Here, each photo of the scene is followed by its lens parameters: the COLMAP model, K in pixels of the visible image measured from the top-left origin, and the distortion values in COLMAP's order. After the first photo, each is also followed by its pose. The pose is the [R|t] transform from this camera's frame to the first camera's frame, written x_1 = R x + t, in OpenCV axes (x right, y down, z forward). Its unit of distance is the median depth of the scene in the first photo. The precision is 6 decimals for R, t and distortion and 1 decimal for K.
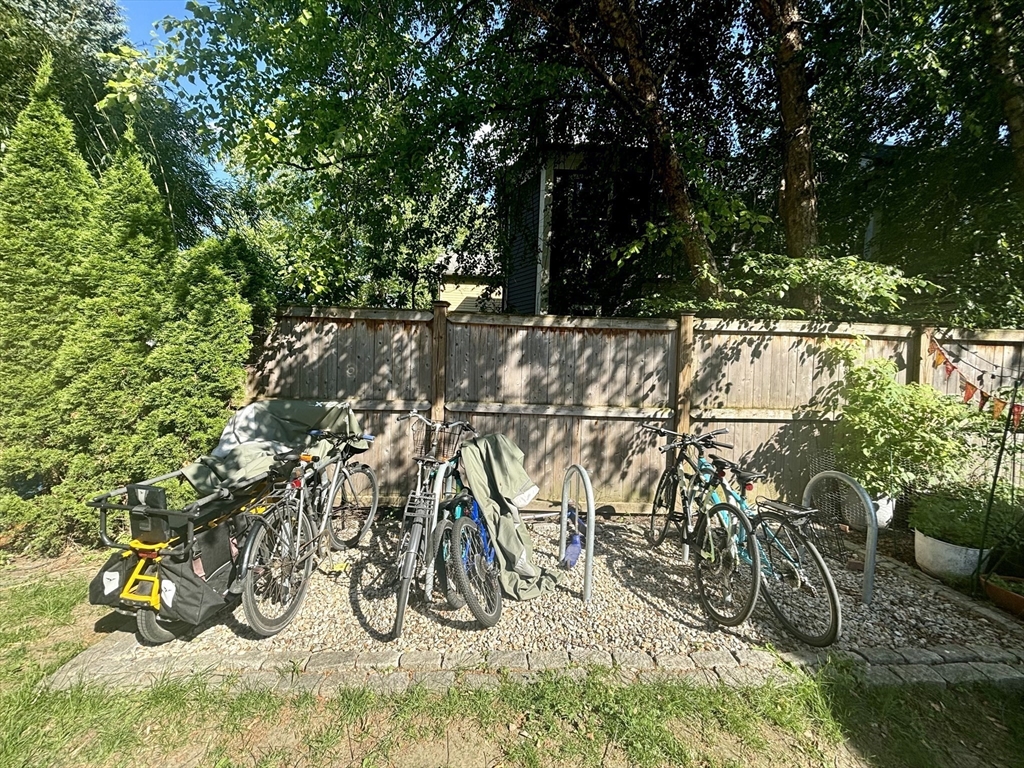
lens RADIAL K [[412.6, 0, 512.0], [0, 412.6, 384.0], [0, 0, 1]] dist [0.000518, 0.000268]
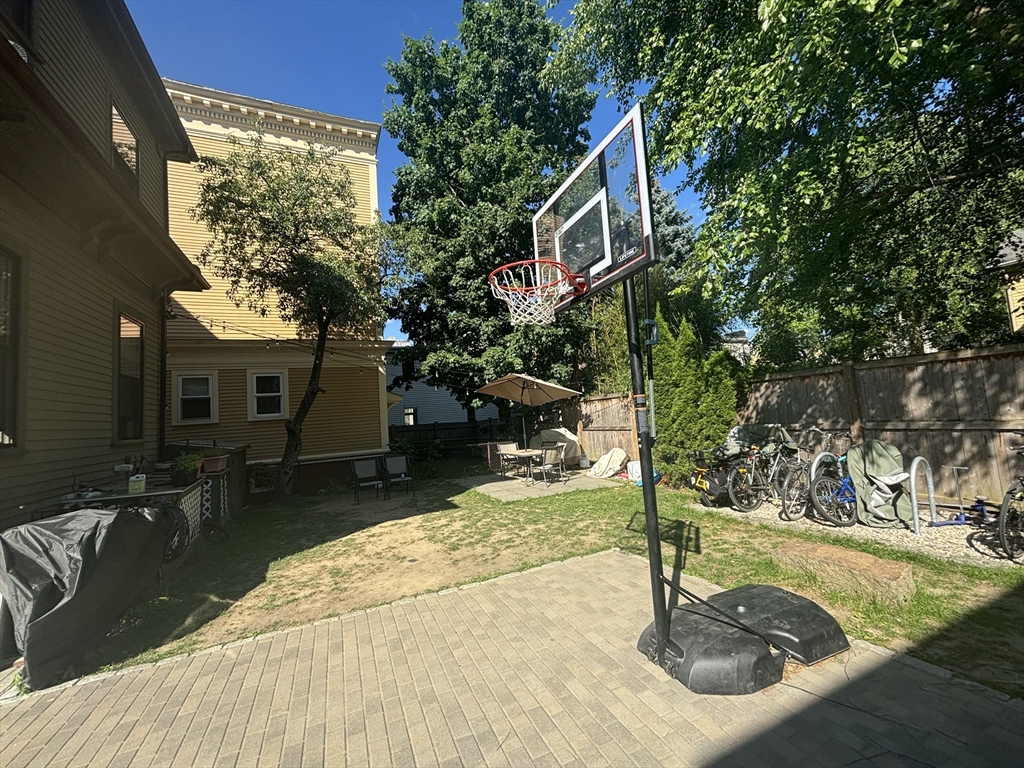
lens RADIAL K [[412.6, 0, 512.0], [0, 412.6, 384.0], [0, 0, 1]] dist [0.000518, 0.000268]
pose [[0.381999, -0.129603, -0.915030, 0.939598], [0.048323, 0.991564, -0.120270, 0.028091], [0.922898, 0.001726, 0.385040, -0.947347]]
